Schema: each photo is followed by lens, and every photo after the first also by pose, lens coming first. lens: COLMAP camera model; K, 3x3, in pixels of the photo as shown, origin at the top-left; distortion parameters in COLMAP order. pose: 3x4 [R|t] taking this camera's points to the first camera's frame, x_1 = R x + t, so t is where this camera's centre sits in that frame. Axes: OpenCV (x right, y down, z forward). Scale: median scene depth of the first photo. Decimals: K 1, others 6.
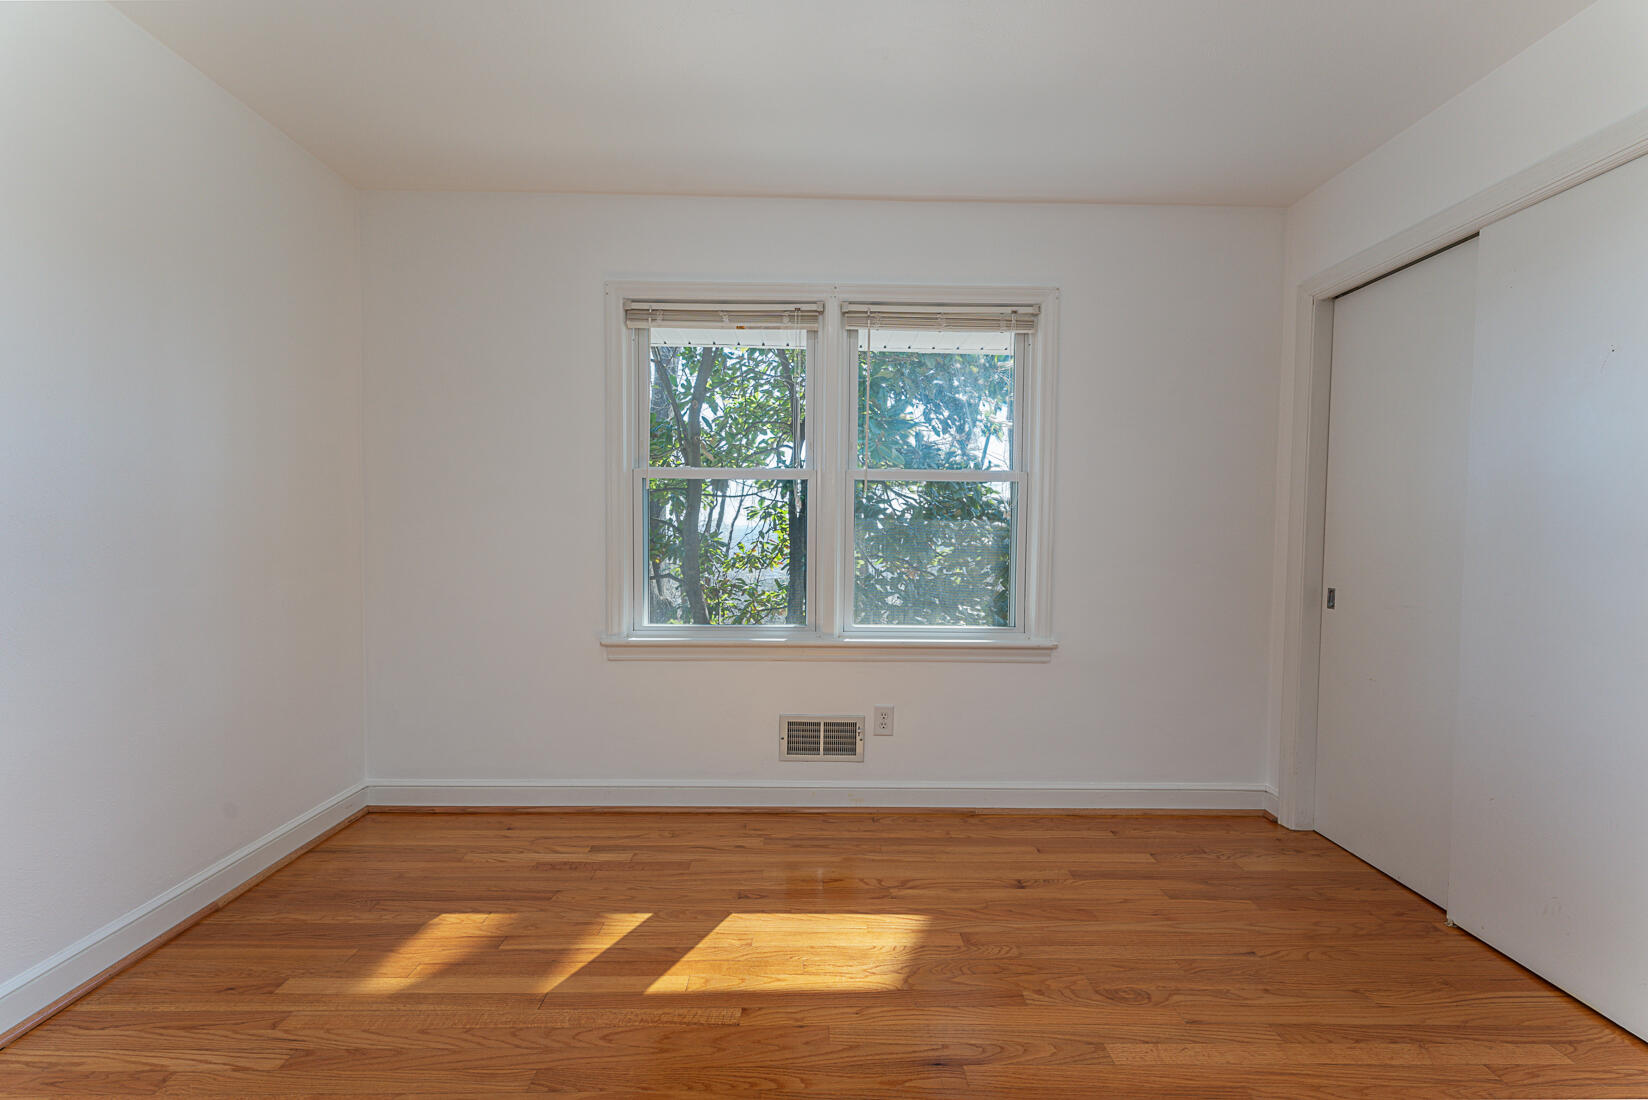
lens RADIAL K [[656.6, 0, 824.0], [0, 656.6, 550.0], [0, 0, 1]] dist [-0.000915, -0.000086]
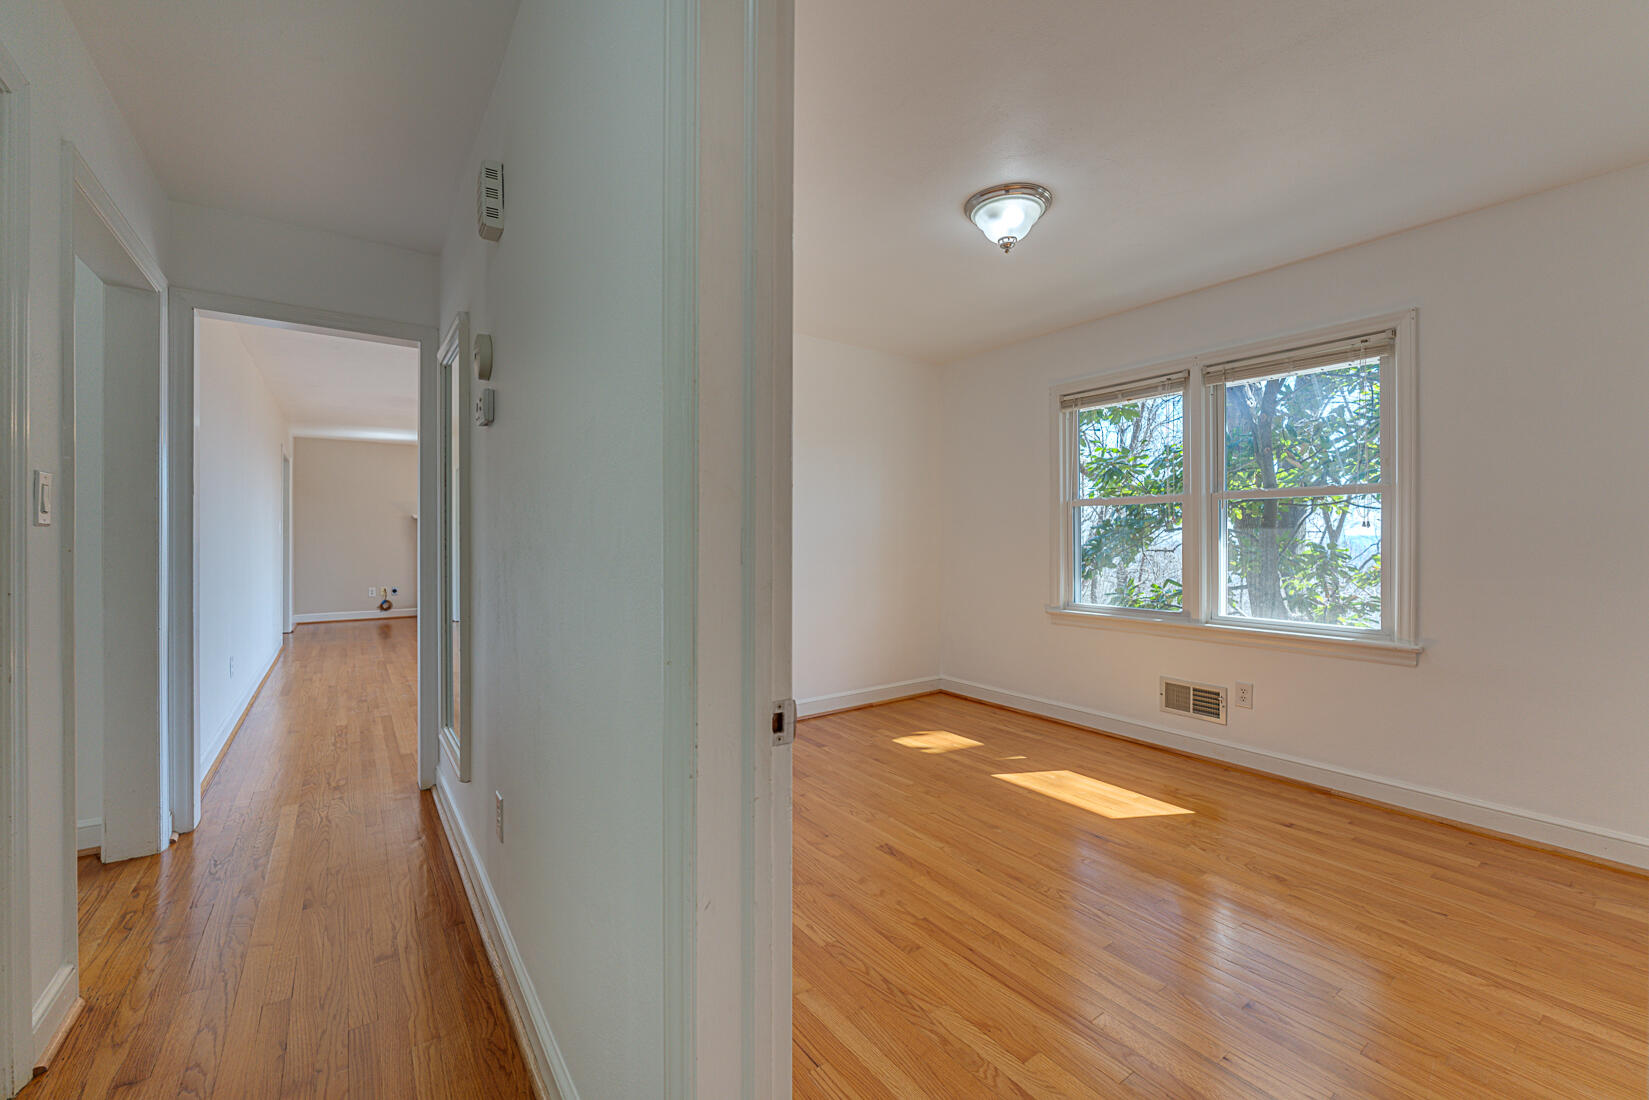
lens RADIAL K [[667.0, 0, 824.5], [0, 667.0, 550.0], [0, 0, 1]] dist [0.000983, 0.000089]
pose [[0.570817, 0.005907, -0.821056, 0.714861], [-0.023173, 0.999692, -0.008919, 0.019590], [0.820750, 0.024117, 0.570778, -0.387997]]
